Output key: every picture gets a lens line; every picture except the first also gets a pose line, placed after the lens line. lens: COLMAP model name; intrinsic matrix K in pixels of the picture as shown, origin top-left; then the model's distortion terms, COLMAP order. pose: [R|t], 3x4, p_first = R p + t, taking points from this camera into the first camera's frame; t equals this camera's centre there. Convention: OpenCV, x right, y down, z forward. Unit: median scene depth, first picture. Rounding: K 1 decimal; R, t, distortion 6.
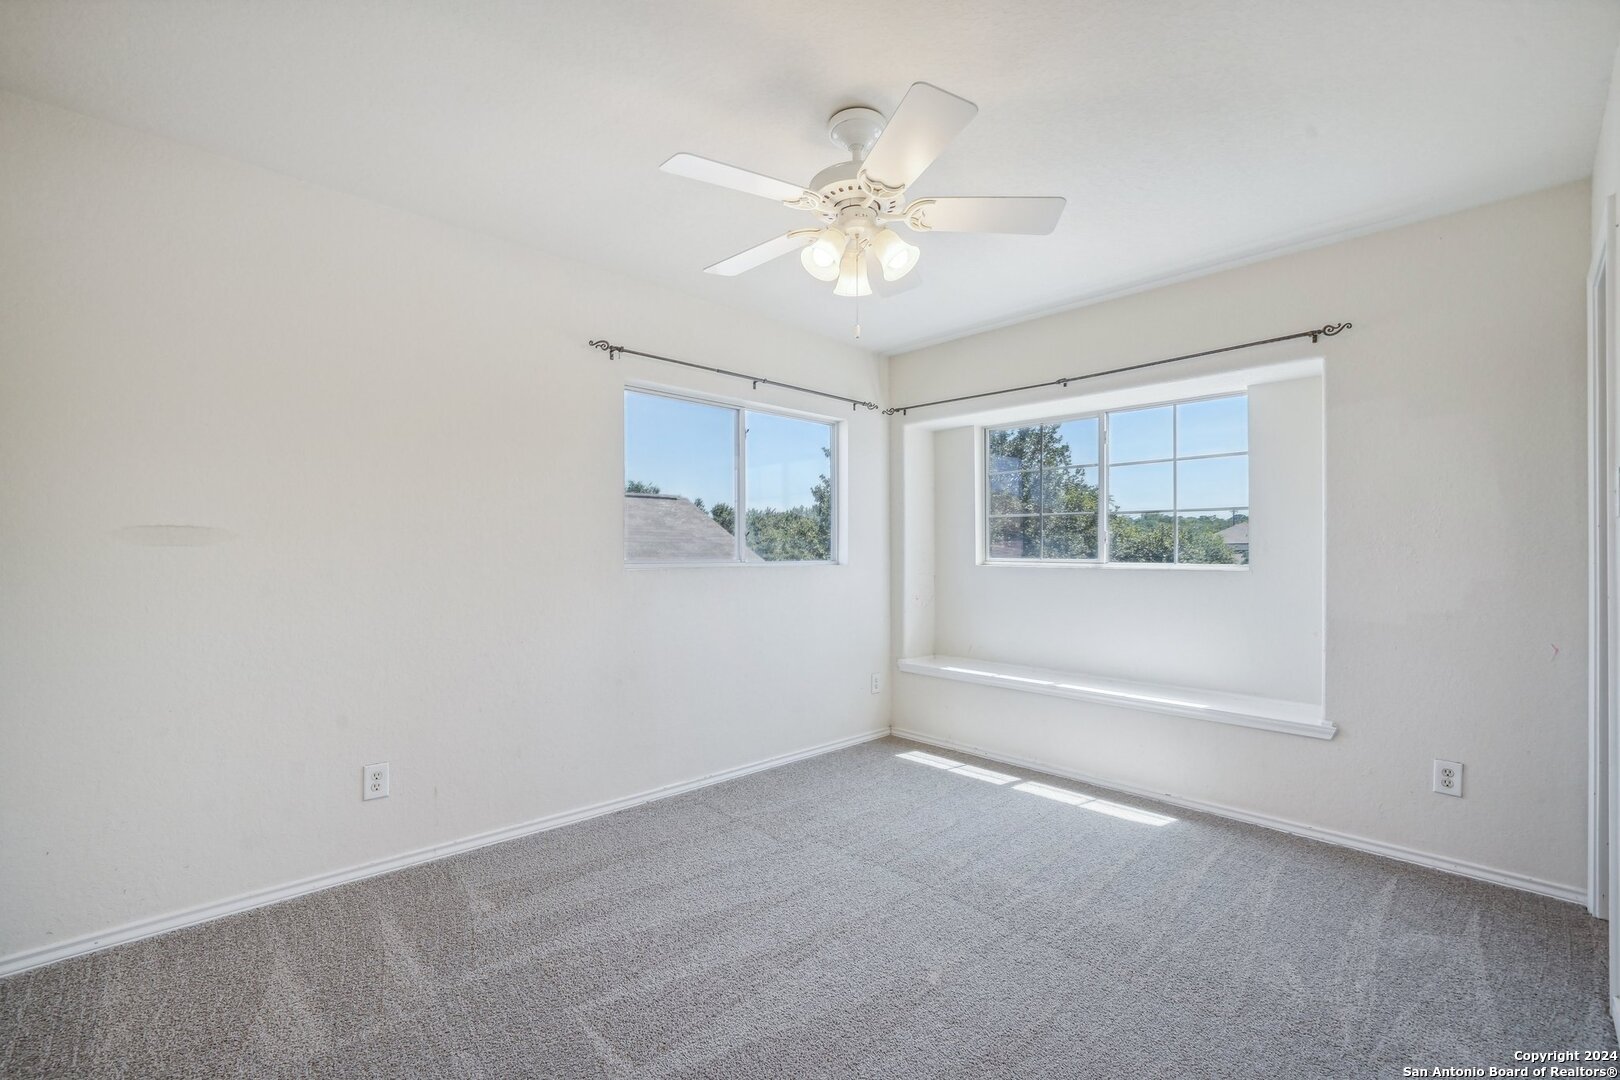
lens RADIAL K [[694.4, 0, 810.5], [0, 694.4, 552.0], [0, 0, 1]] dist [0.000654, 0.000173]
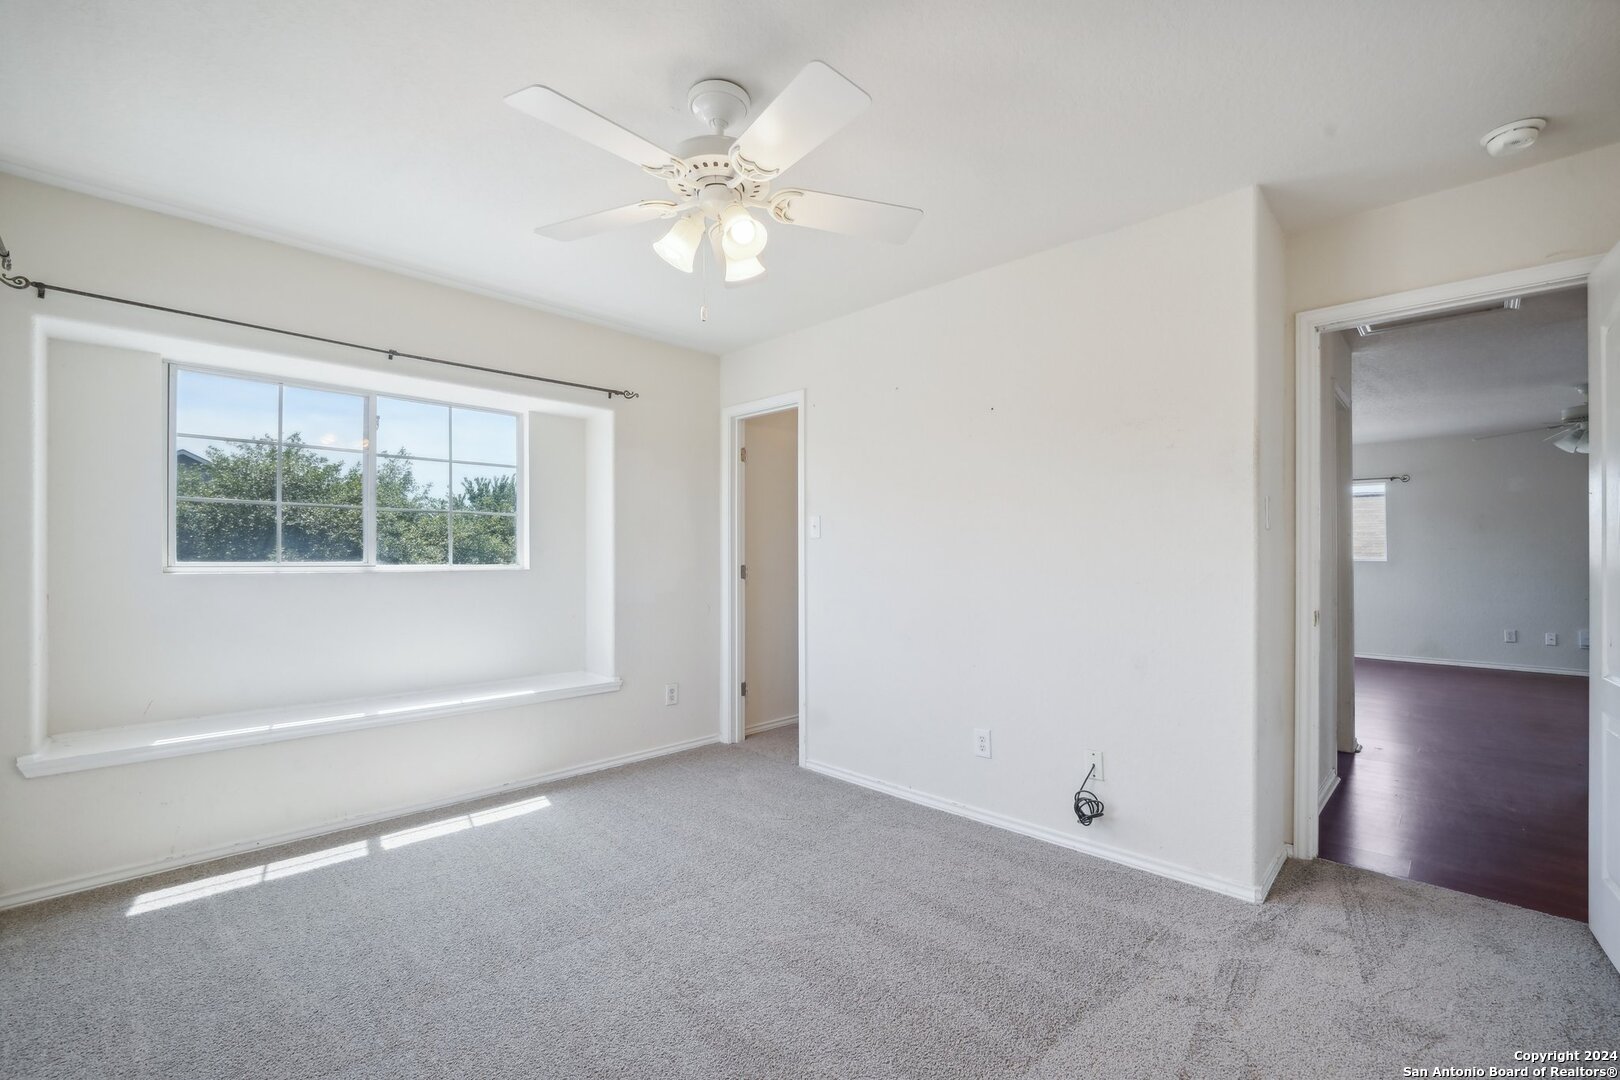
lens RADIAL K [[671.2, 0, 800.1], [0, 671.2, 545.8], [0, 0, 1]] dist [-0.000457, 0.000019]
pose [[0.009841, 0.012092, 0.999878, -0.467172], [-0.001469, 0.999926, -0.012078, 0.000074], [-0.999950, -0.001350, 0.009858, 0.506882]]
